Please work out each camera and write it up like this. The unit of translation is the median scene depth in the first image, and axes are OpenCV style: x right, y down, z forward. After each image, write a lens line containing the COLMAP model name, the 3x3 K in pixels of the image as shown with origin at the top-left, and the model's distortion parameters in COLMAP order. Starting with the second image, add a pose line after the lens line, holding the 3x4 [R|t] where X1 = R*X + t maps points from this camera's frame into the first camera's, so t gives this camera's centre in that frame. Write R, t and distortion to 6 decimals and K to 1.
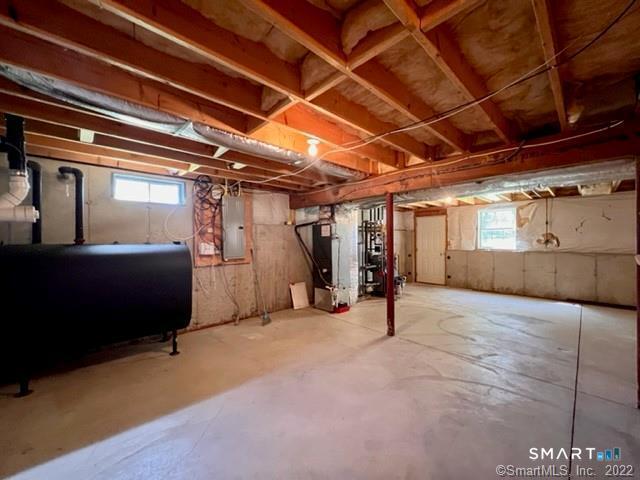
lens RADIAL K [[255.3, 0, 321.2], [0, 255.3, 240.9], [0, 0, 1]] dist [0.000556, -0.000260]
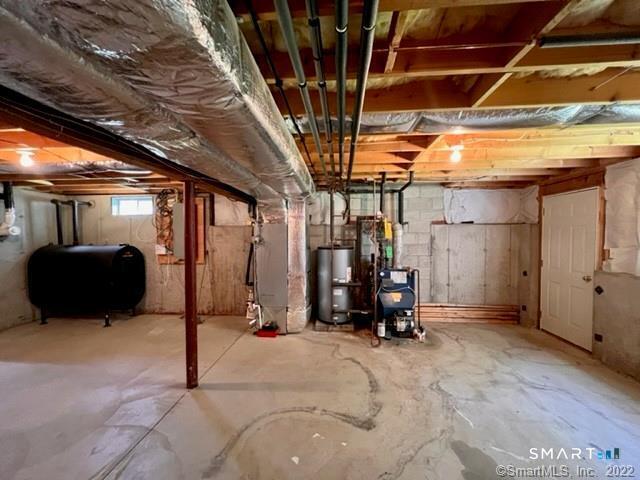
lens RADIAL K [[255.3, 0, 319.1], [0, 255.3, 238.4], [0, 0, 1]] dist [0.000556, -0.000260]
pose [[0.664405, 0.011843, -0.747279, 0.804867], [-0.002024, 0.999899, 0.014046, -0.033520], [0.747370, -0.007819, 0.664362, 0.634935]]
